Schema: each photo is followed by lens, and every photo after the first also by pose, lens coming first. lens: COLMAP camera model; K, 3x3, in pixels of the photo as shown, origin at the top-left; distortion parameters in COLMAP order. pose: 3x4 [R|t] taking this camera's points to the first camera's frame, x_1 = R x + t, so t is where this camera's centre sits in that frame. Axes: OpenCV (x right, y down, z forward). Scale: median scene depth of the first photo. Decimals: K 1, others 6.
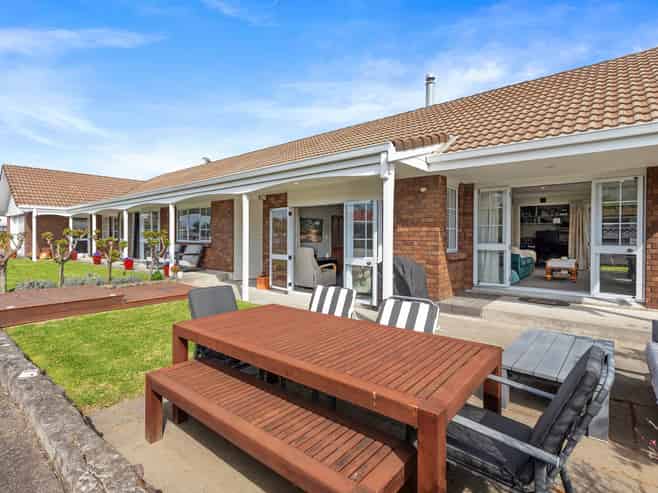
lens RADIAL K [[336.1, 0, 322.6], [0, 336.1, 239.6], [0, 0, 1]] dist [0.006325, 0.001976]
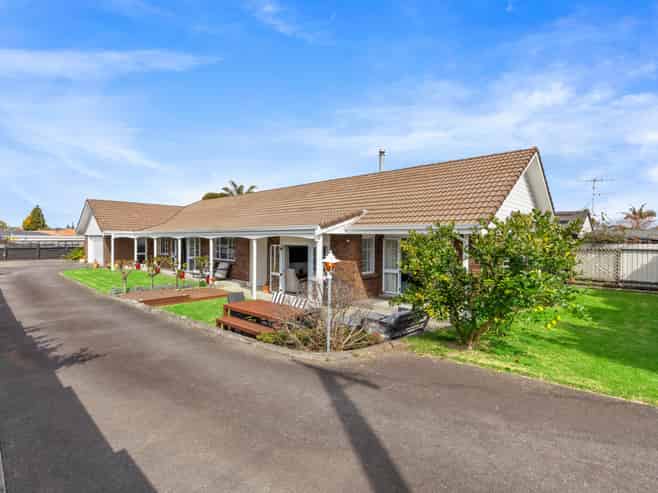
lens RADIAL K [[336.1, 0, 331.2], [0, 336.1, 250.4], [0, 0, 1]] dist [0.006325, 0.001976]
pose [[0.999065, 0.010227, -0.042015, 0.247112], [-0.009318, 0.999720, 0.021769, -0.117513], [0.042226, -0.021357, 0.998880, -0.747821]]
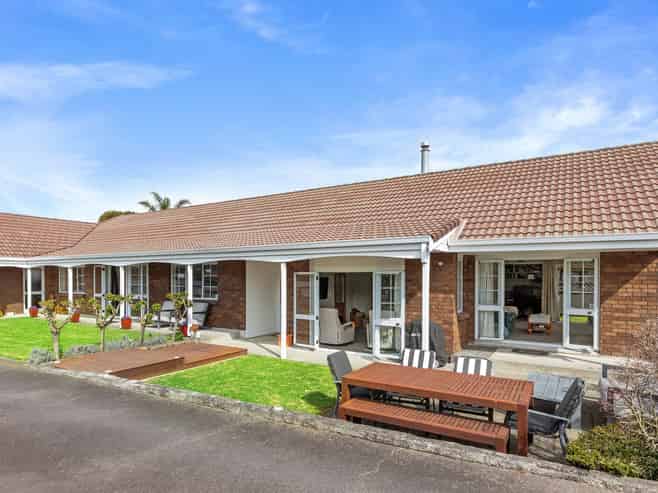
lens RADIAL K [[396.9, 0, 324.1], [0, 396.9, 280.6], [0, 0, 1]] dist [0.007614, 0.000162]
pose [[0.988292, -0.002053, 0.152560, -0.298144], [0.001554, 0.999993, 0.003392, -0.080170], [-0.152566, -0.003115, 0.988288, -0.319785]]
